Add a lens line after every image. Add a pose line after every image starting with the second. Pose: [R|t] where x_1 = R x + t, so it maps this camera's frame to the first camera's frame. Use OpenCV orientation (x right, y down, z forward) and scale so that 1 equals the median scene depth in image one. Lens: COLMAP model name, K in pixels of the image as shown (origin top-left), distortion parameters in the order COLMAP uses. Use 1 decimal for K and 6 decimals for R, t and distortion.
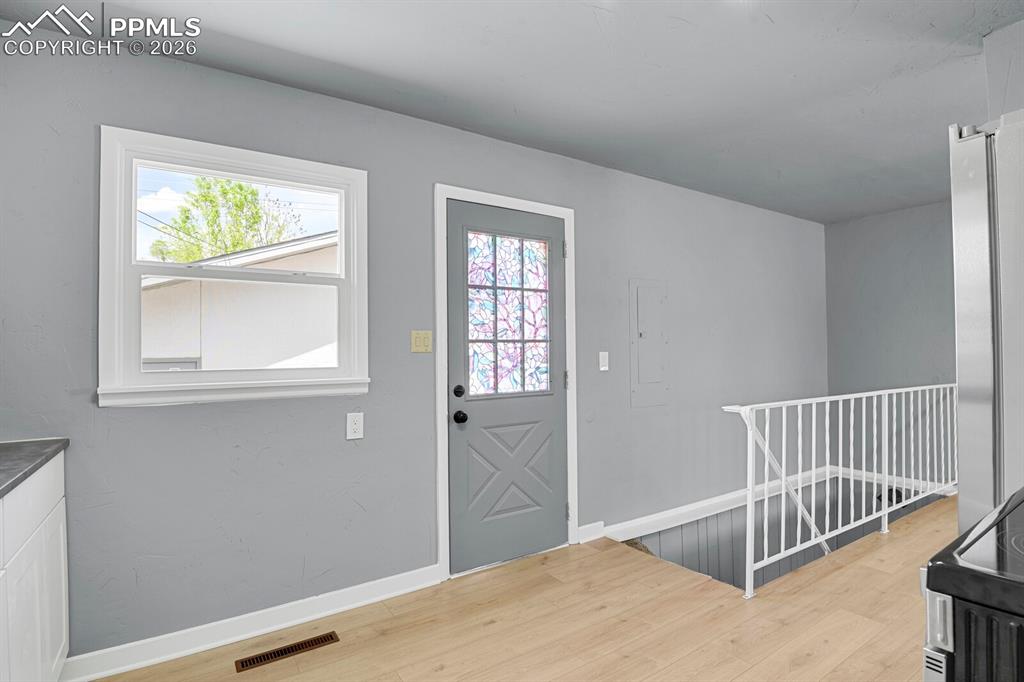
lens RADIAL K [[499.4, 0, 518.0], [0, 499.4, 342.3], [0, 0, 1]] dist [-0.026576, -0.001945]
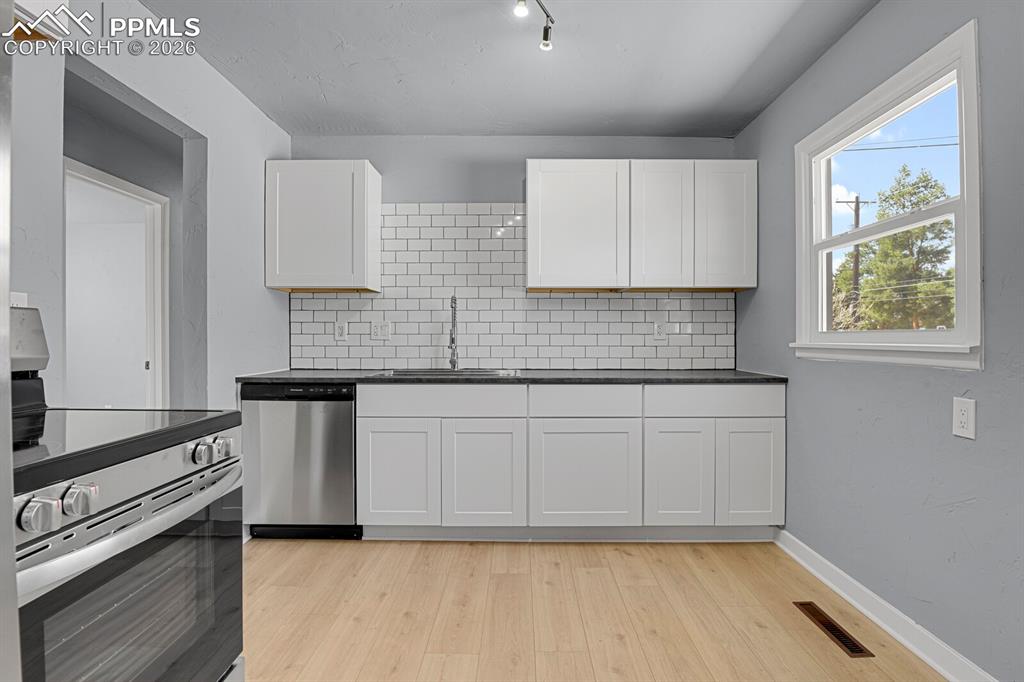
lens RADIAL K [[499.4, 0, 518.0], [0, 499.4, 342.3], [0, 0, 1]] dist [-0.026576, -0.001945]
pose [[-0.550963, 0.018874, -0.834316, 0.449405], [0.021057, 0.999740, 0.008711, 0.040917], [0.834264, -0.012769, -0.551217, 0.717621]]
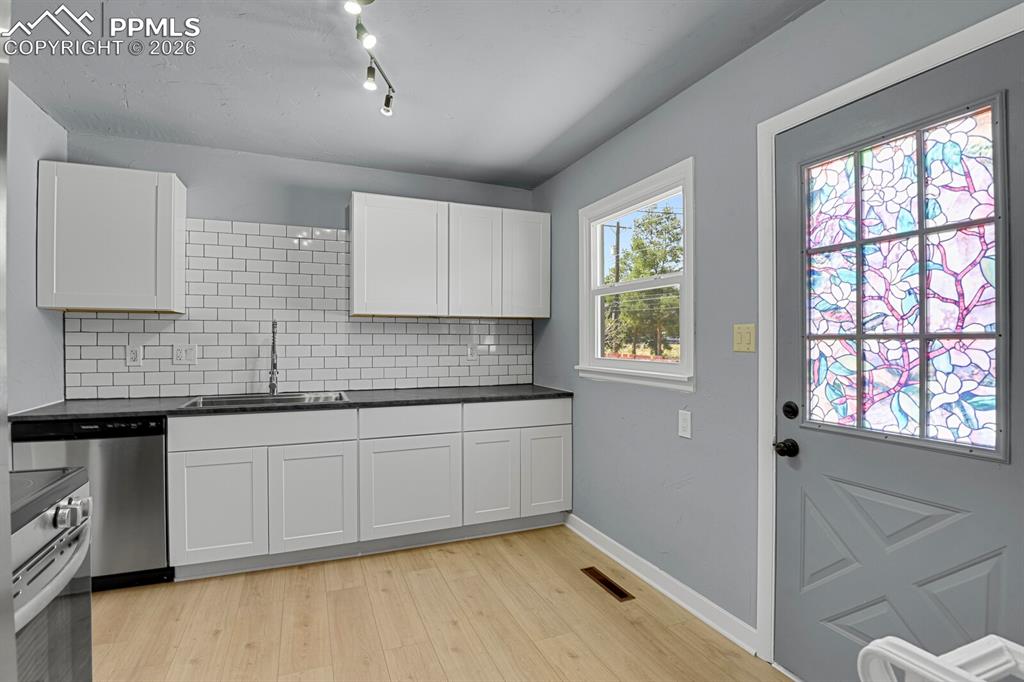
lens RADIAL K [[499.4, 0, 518.0], [0, 499.4, 342.3], [0, 0, 1]] dist [-0.026576, -0.001945]
pose [[-0.177443, 0.017148, -0.983982, 0.576611], [0.018297, 0.999733, 0.014123, -0.010938], [0.983961, -0.015498, -0.177709, 0.709383]]
